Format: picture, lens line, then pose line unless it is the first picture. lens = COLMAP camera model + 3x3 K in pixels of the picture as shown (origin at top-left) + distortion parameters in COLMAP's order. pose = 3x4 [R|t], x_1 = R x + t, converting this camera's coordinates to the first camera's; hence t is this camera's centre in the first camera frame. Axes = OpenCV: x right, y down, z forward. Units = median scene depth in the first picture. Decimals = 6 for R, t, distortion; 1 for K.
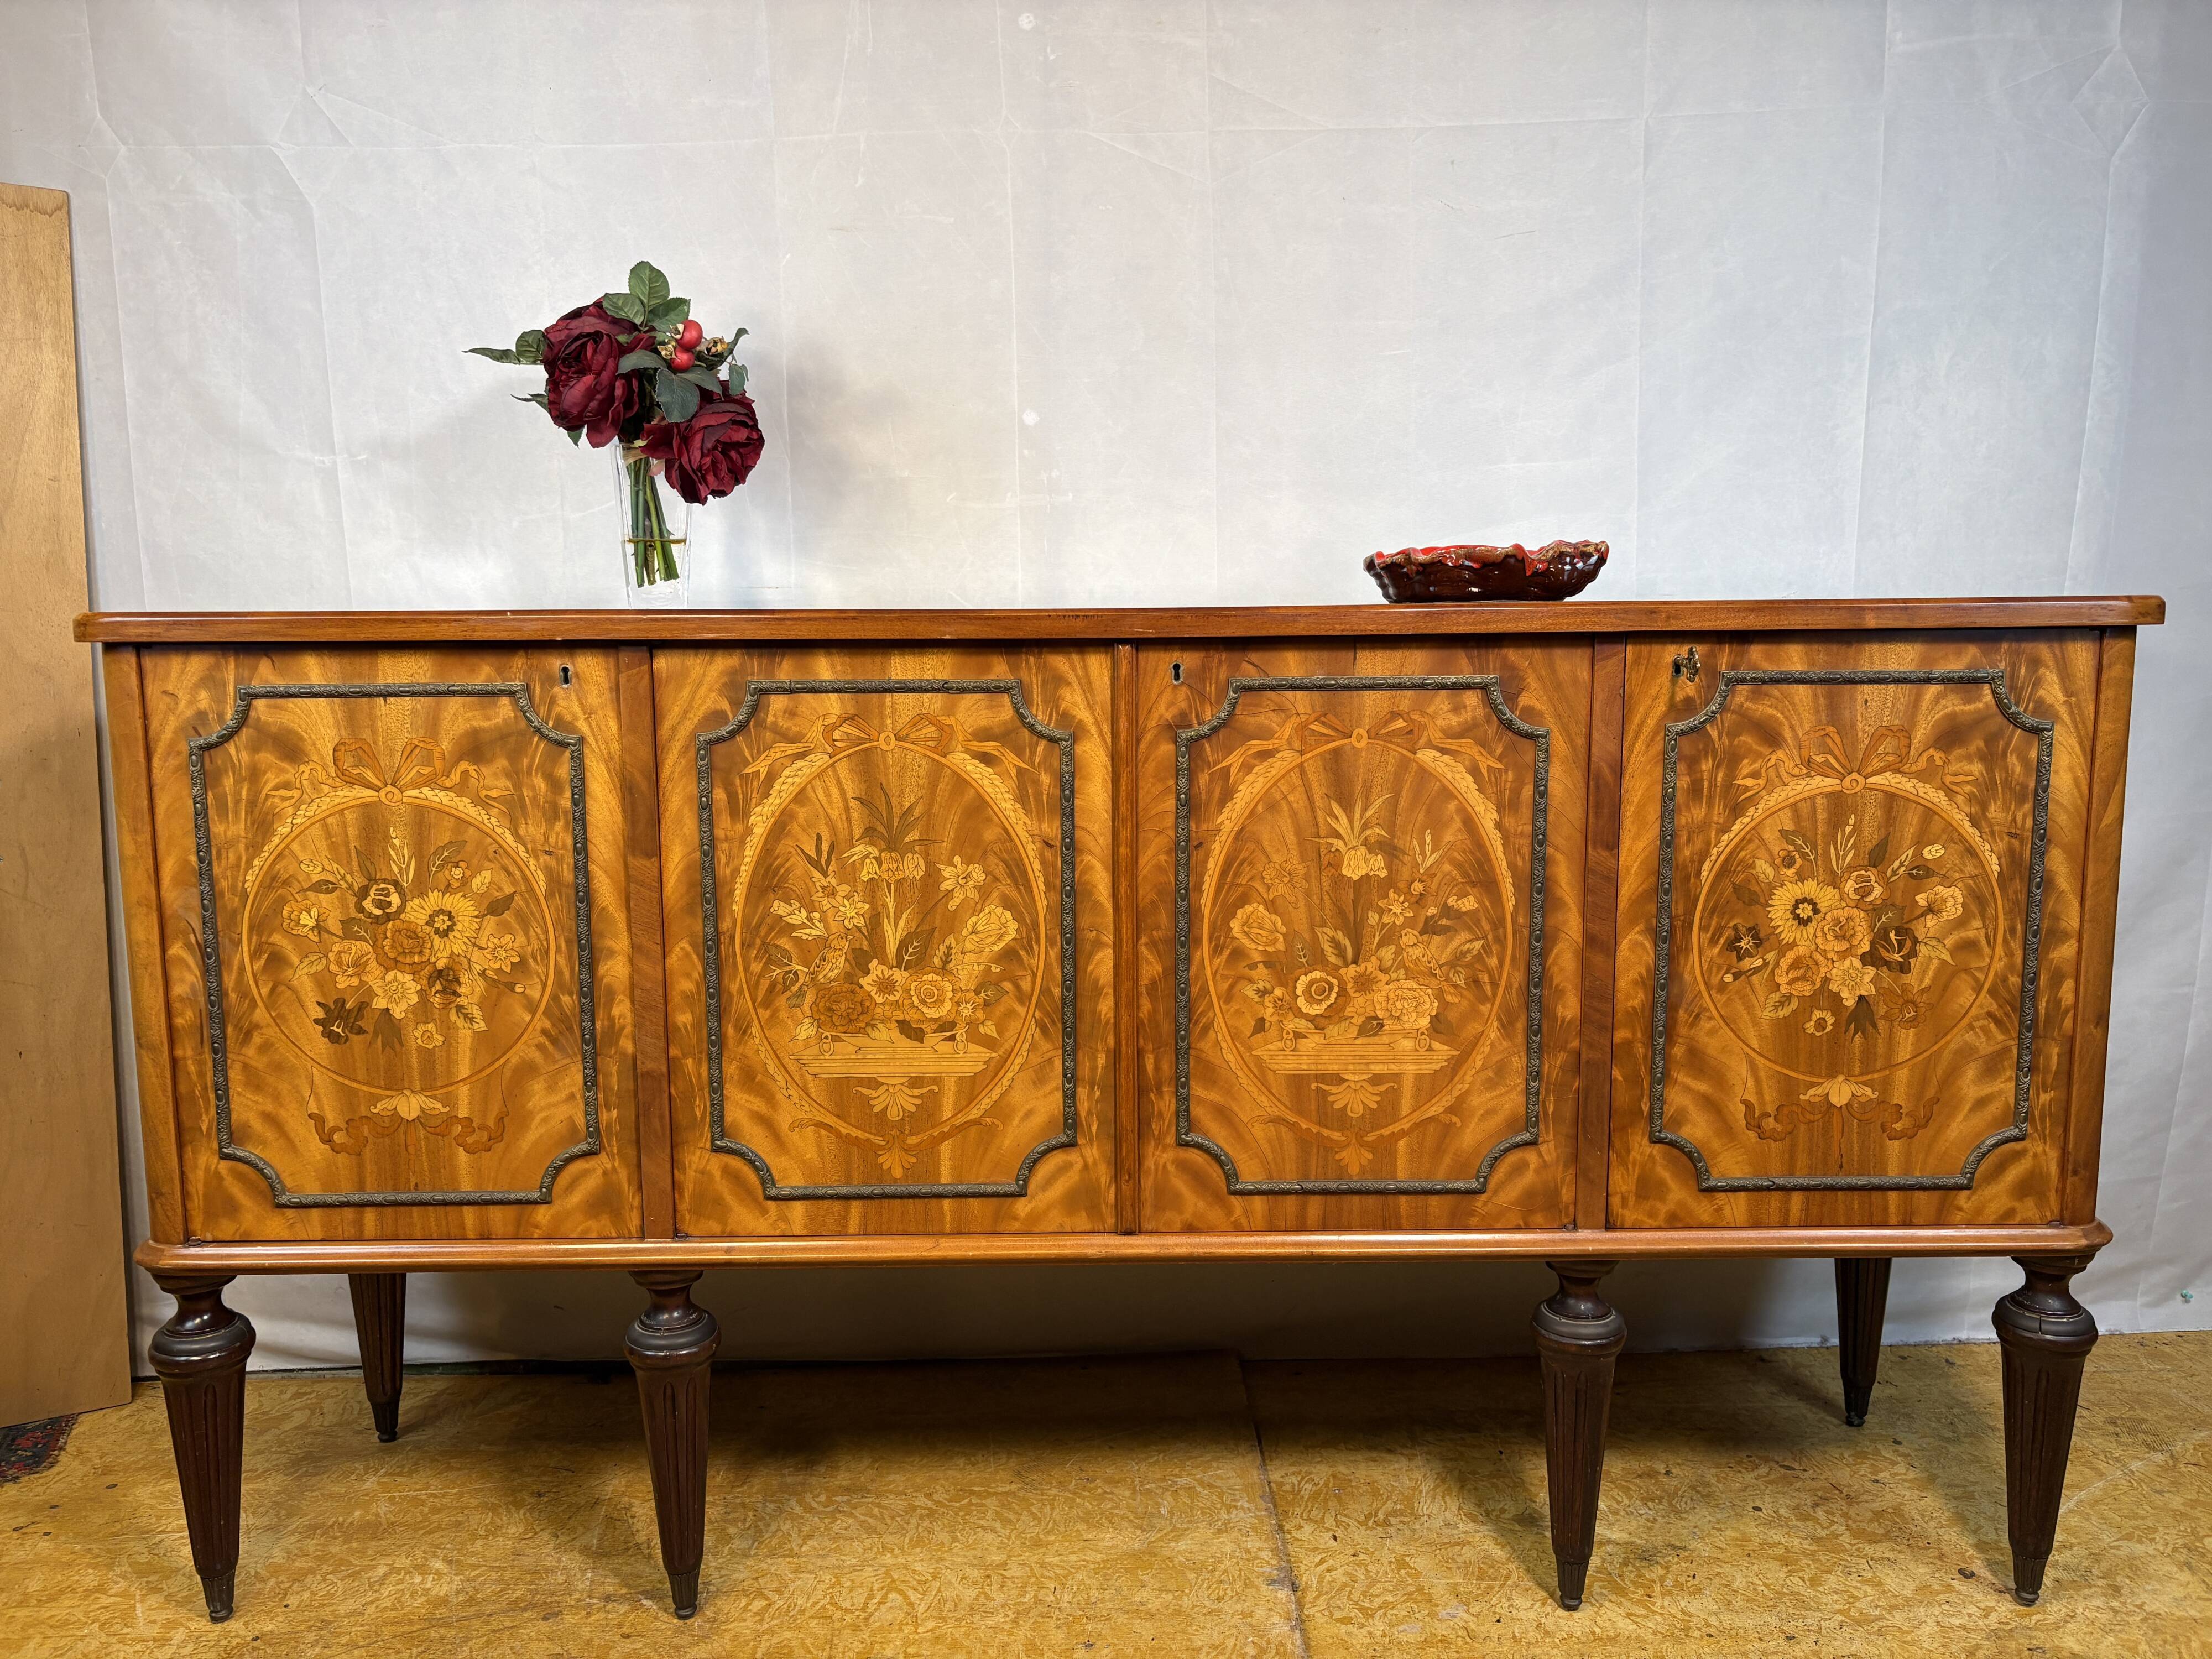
lens RADIAL K [[1691.1, 0, 1098.8], [0, 1691.1, 819.2], [0, 0, 1]] dist [0.032074, -0.036527]
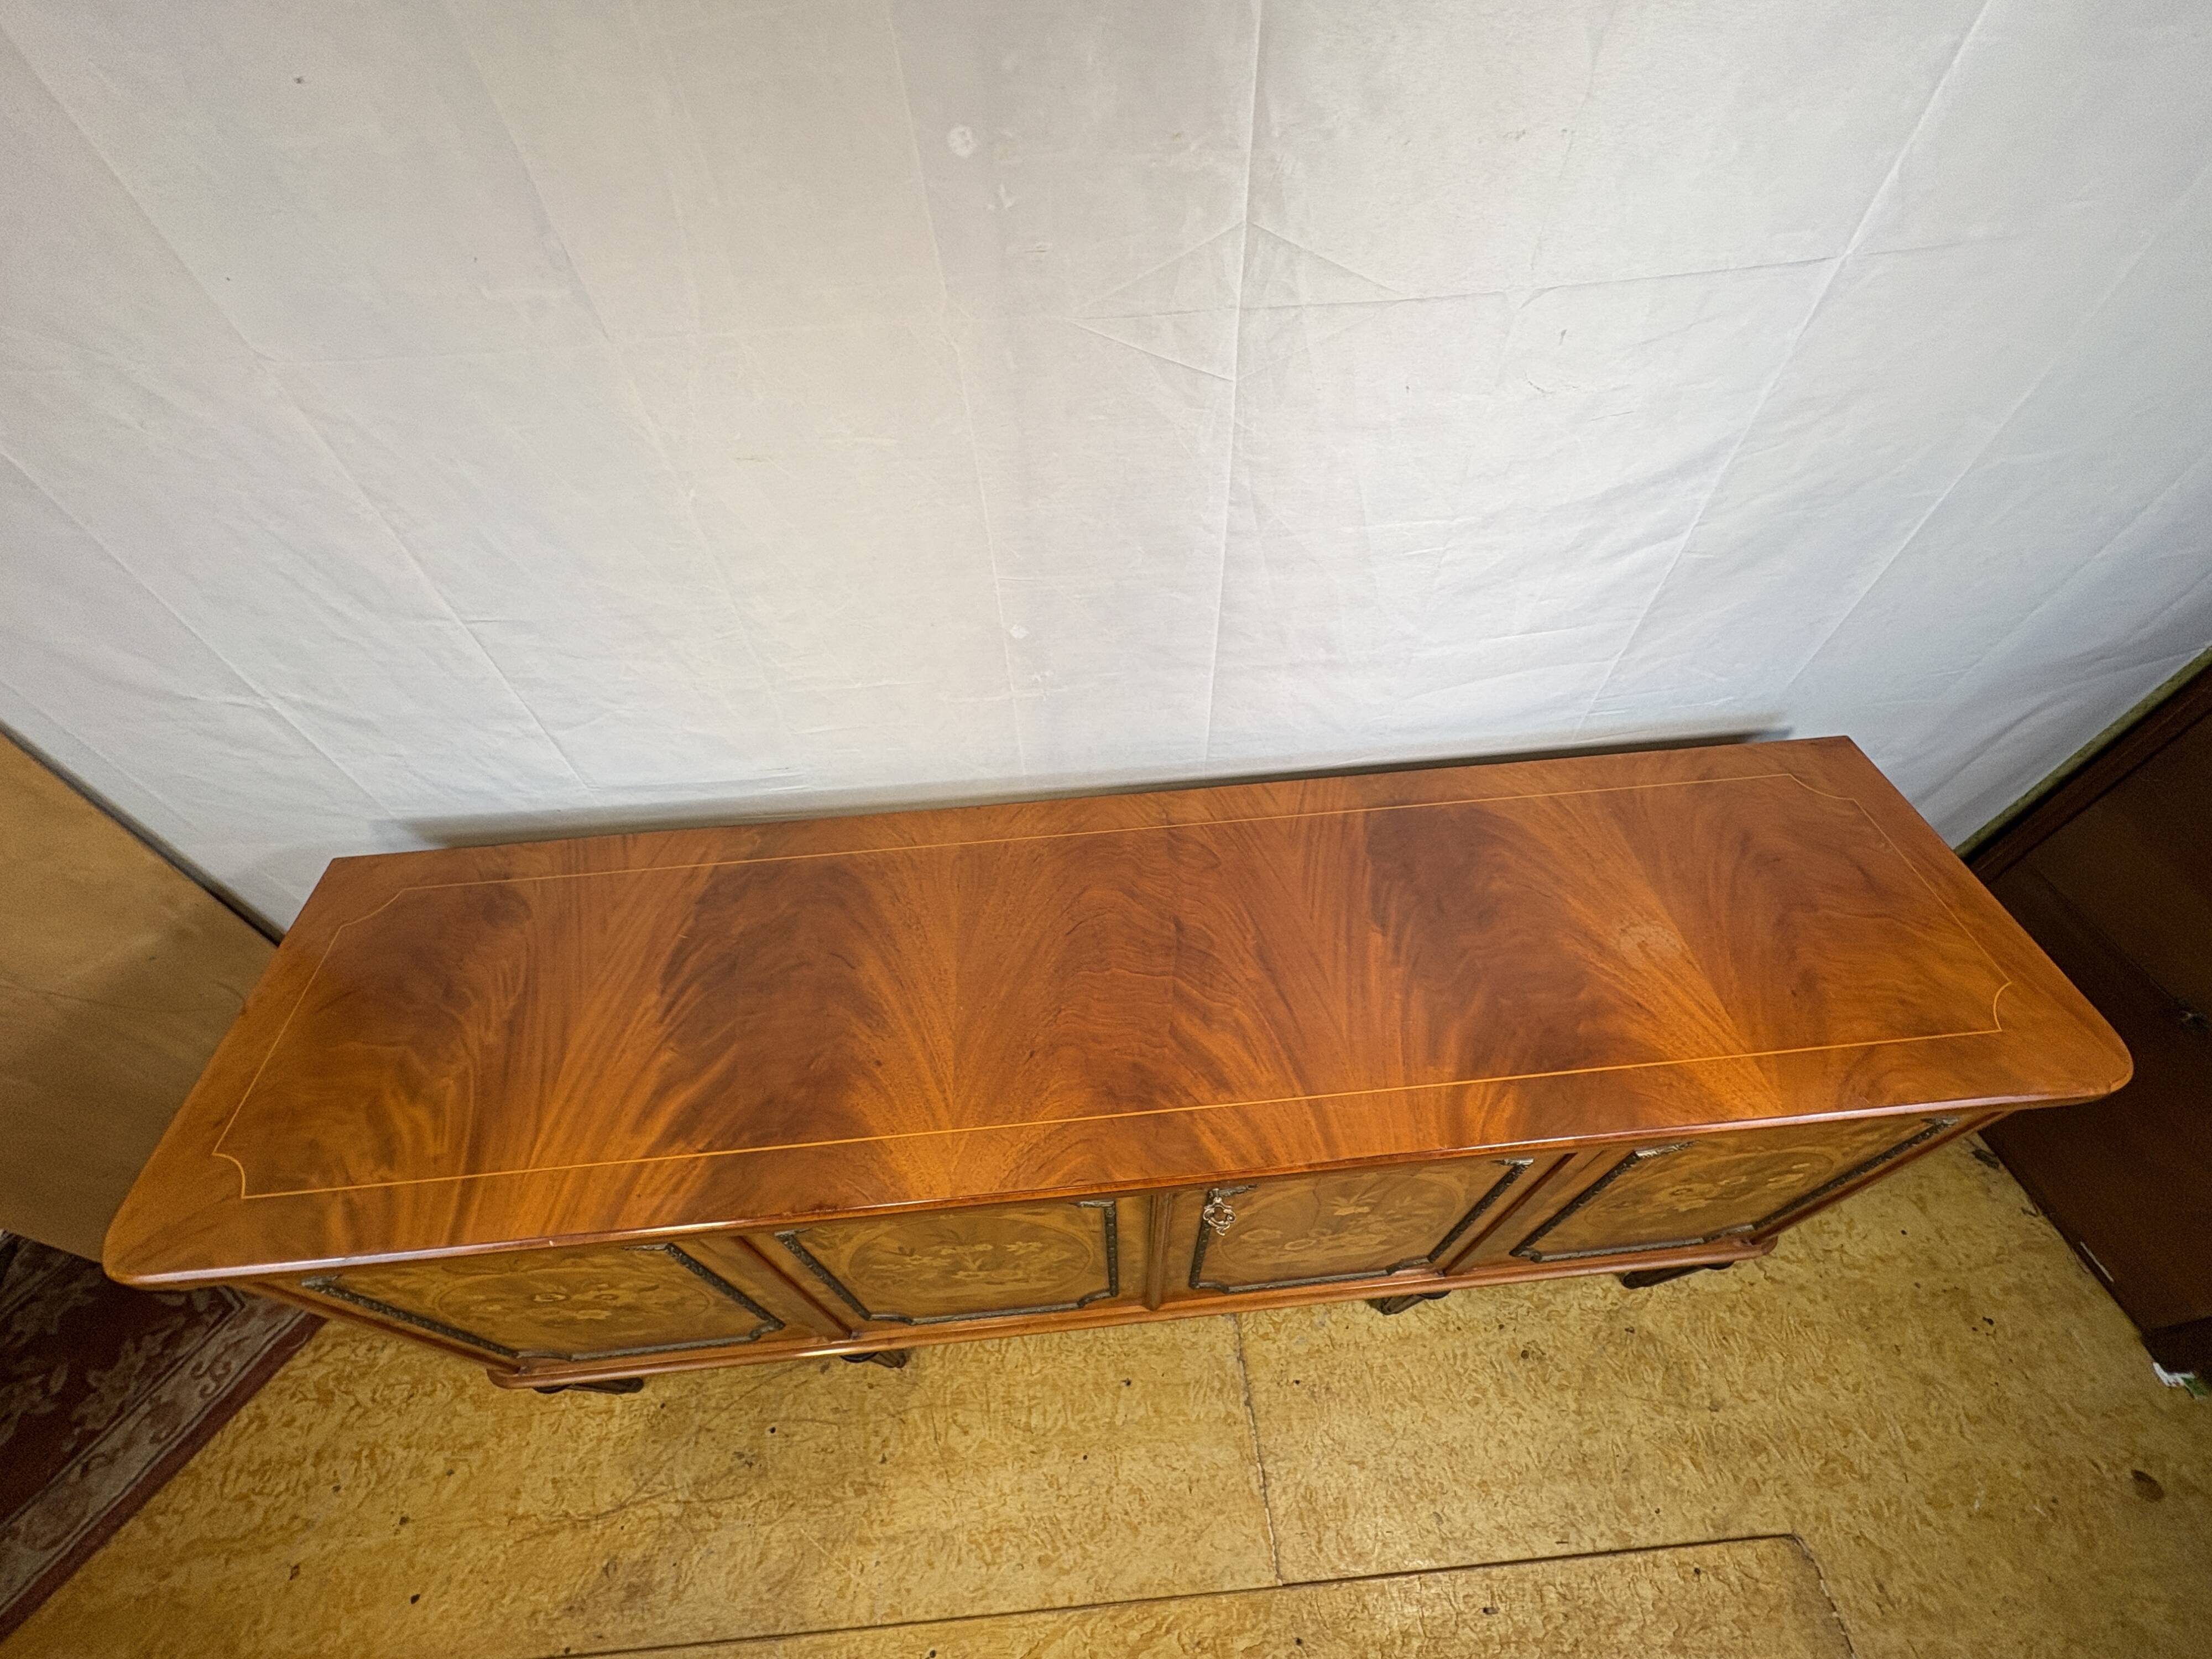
lens RADIAL K [[887.2, 0, 1103.2], [0, 887.2, 830.3], [0, 0, 1]] dist [-0.001256, 0.000650]
pose [[0.996425, -0.073925, 0.040887, -0.028165], [0.026198, 0.730524, 0.682384, -0.612623], [-0.080314, -0.678874, 0.729849, 0.724914]]
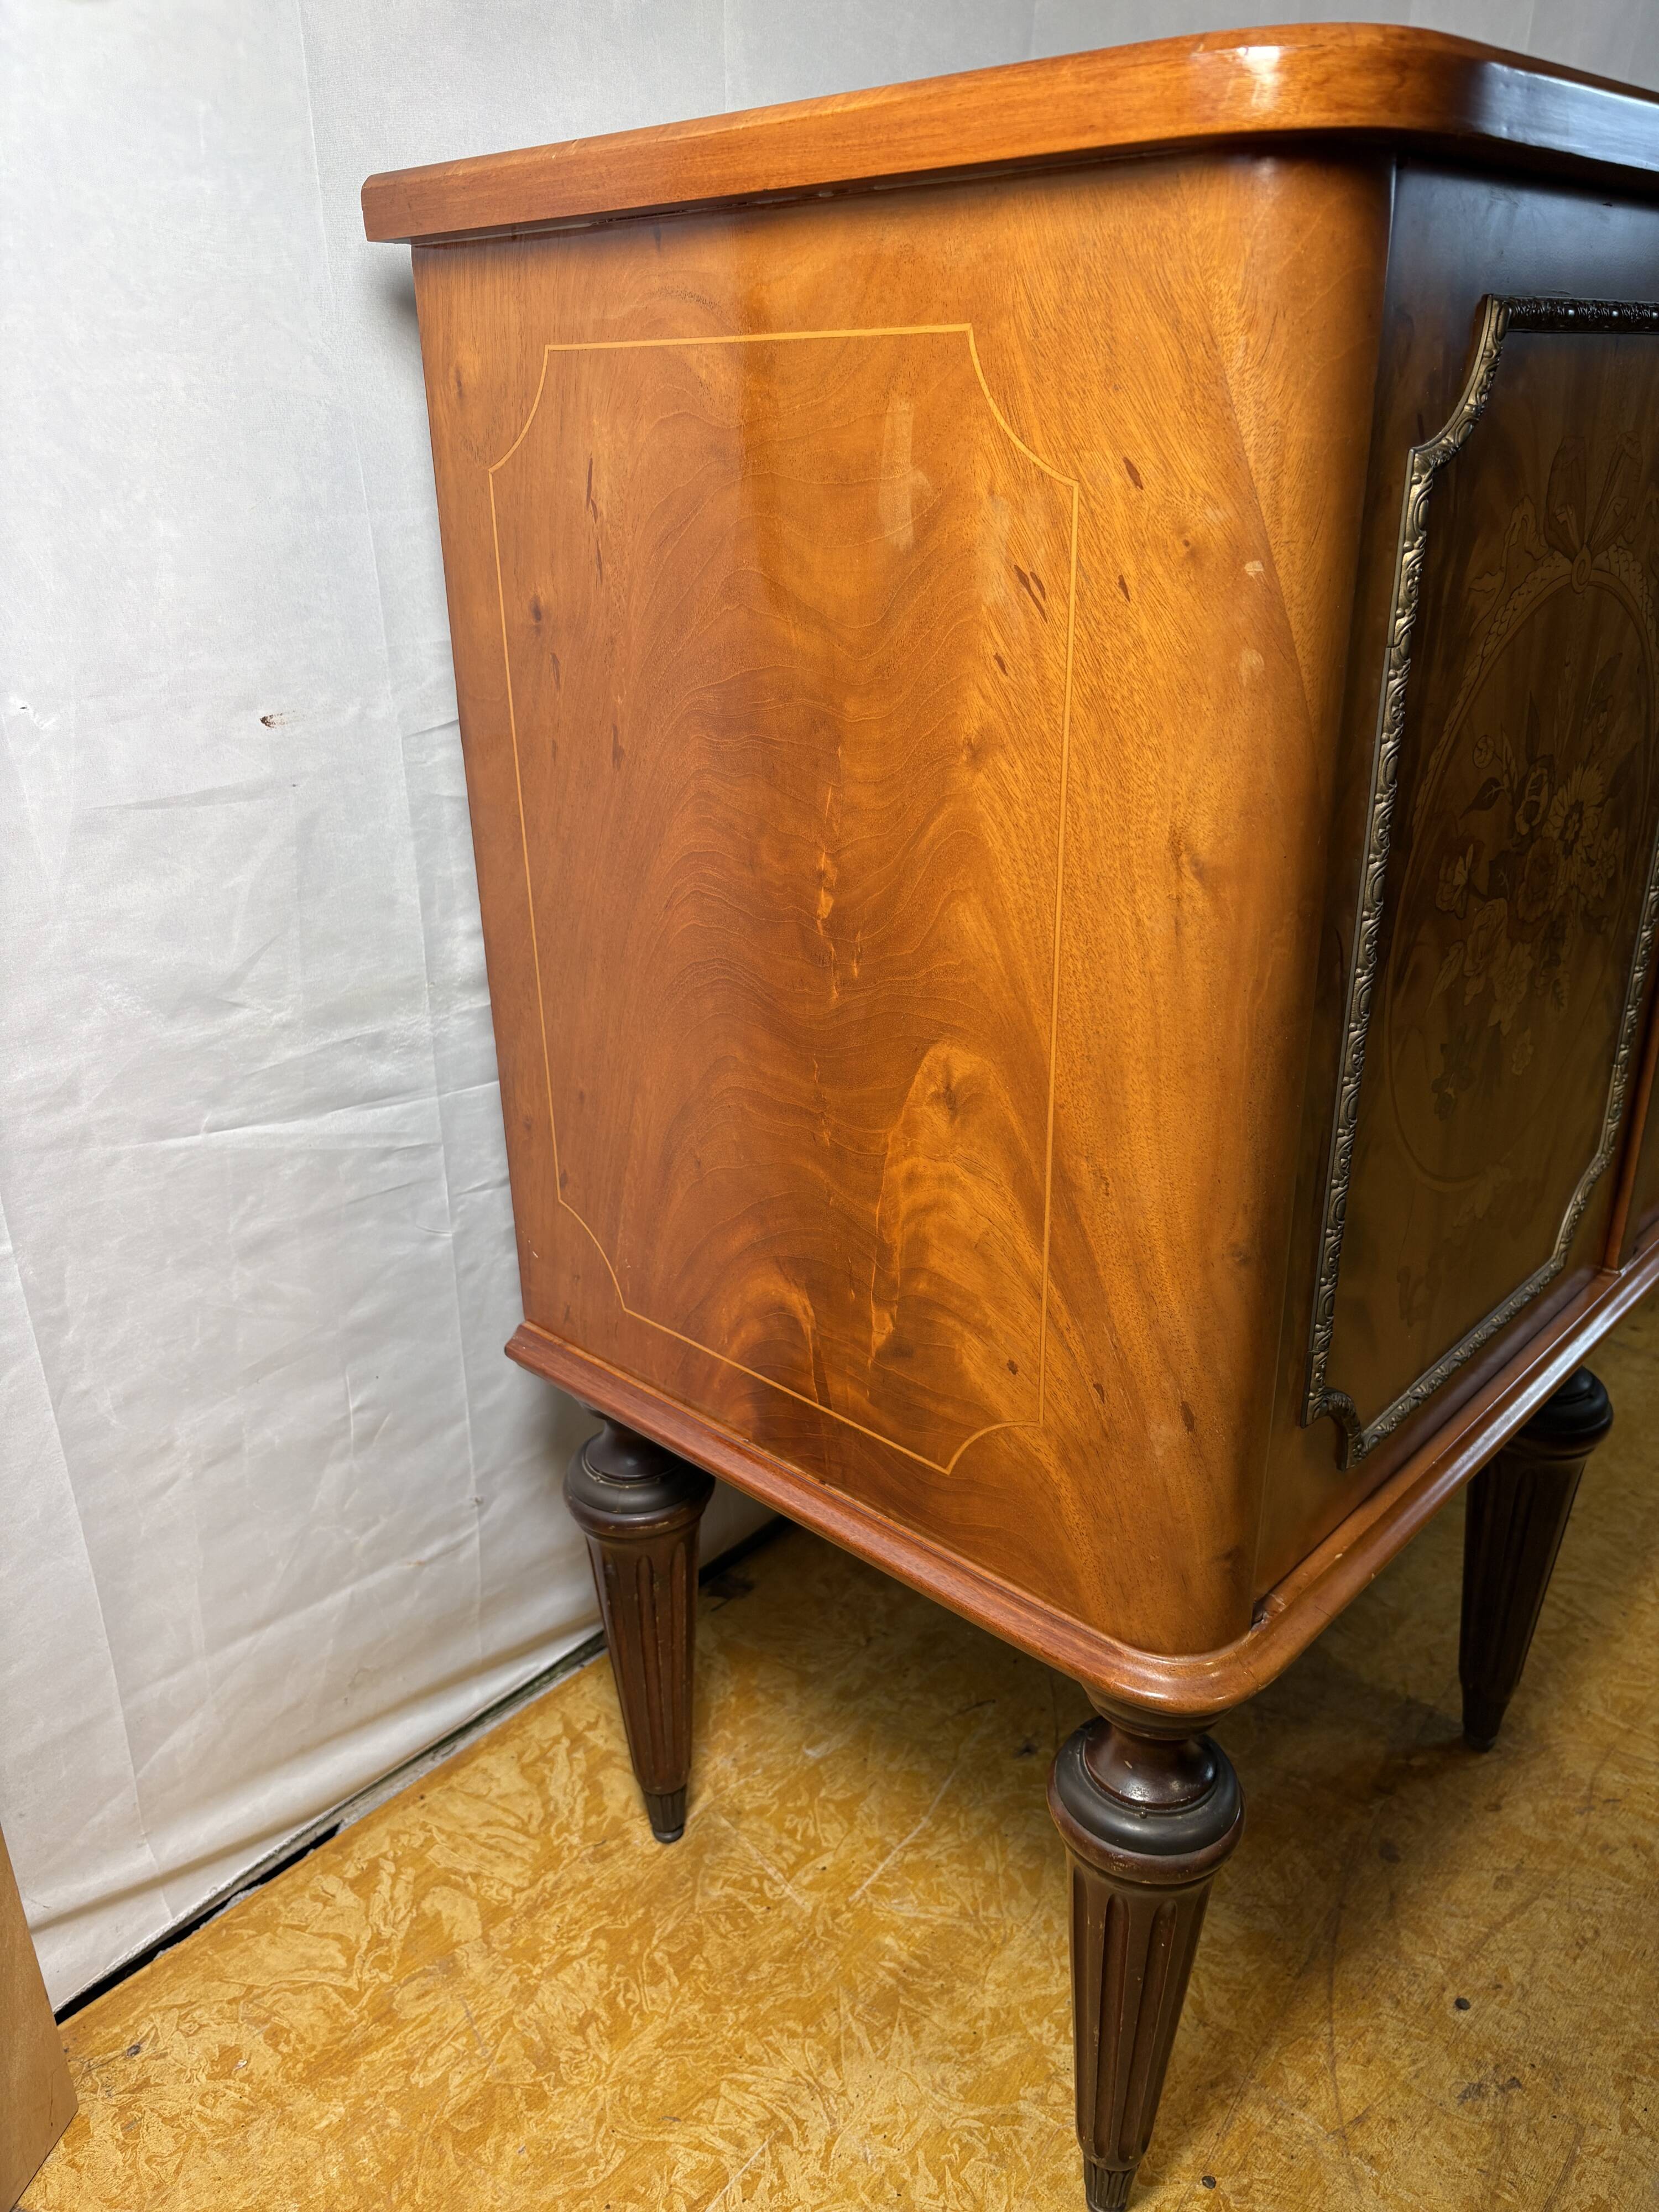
lens RADIAL K [[1691.1, 0, 824.1], [0, 1691.1, 1107.3], [0, 0, 1]] dist [0.032074, -0.036527]
pose [[0.690014, -0.286993, 0.664466, -0.897634], [0.104331, 0.947880, 0.301061, -0.042294], [-0.716237, -0.138413, 0.683993, 0.789002]]
